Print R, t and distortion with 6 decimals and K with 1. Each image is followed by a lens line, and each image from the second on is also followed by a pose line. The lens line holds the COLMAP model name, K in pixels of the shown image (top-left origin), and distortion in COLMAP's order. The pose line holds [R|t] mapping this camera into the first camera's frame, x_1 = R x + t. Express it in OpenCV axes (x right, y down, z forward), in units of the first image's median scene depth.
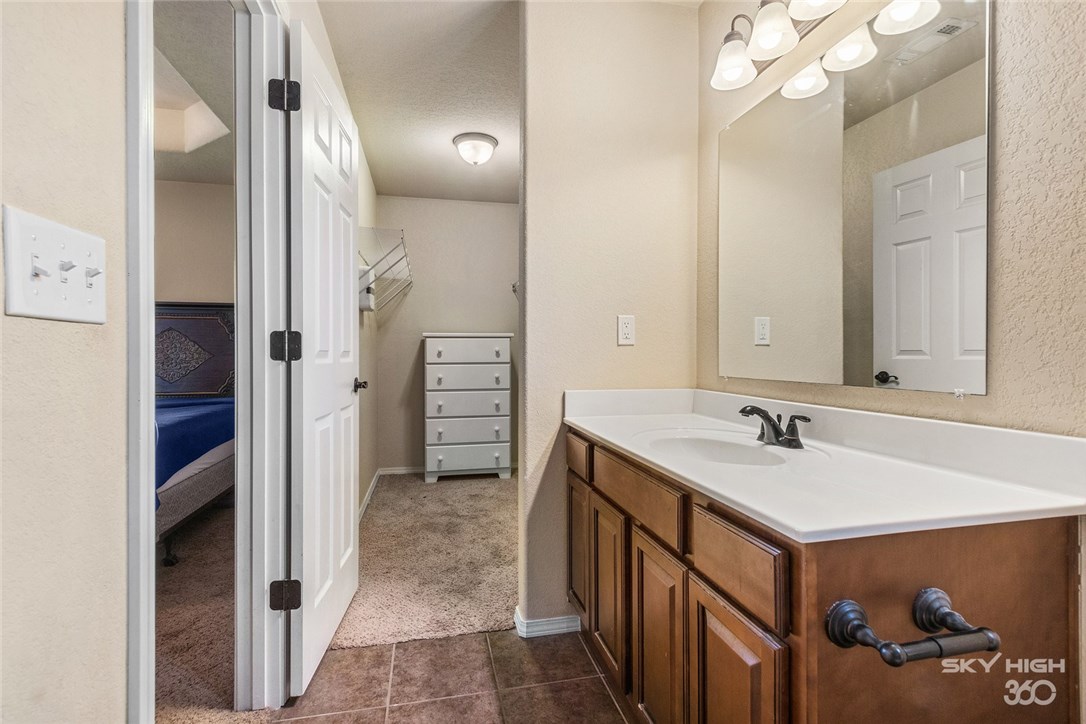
lens RADIAL K [[510.7, 0, 546.4], [0, 510.7, 364.5], [0, 0, 1]] dist [0.002534, -0.001949]
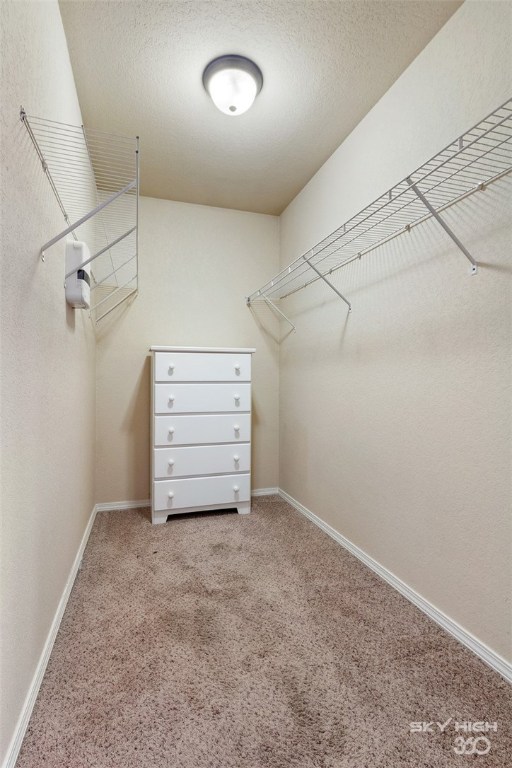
lens RADIAL K [[361.1, 0, 252.0], [0, 361.1, 380.7], [0, 0, 1]] dist [0.002534, -0.001949]
pose [[0.996952, 0.001735, 0.078001, -0.121953], [0.000021, 0.999747, -0.022504, 0.009187], [-0.078021, 0.022437, 0.996699, 0.393381]]
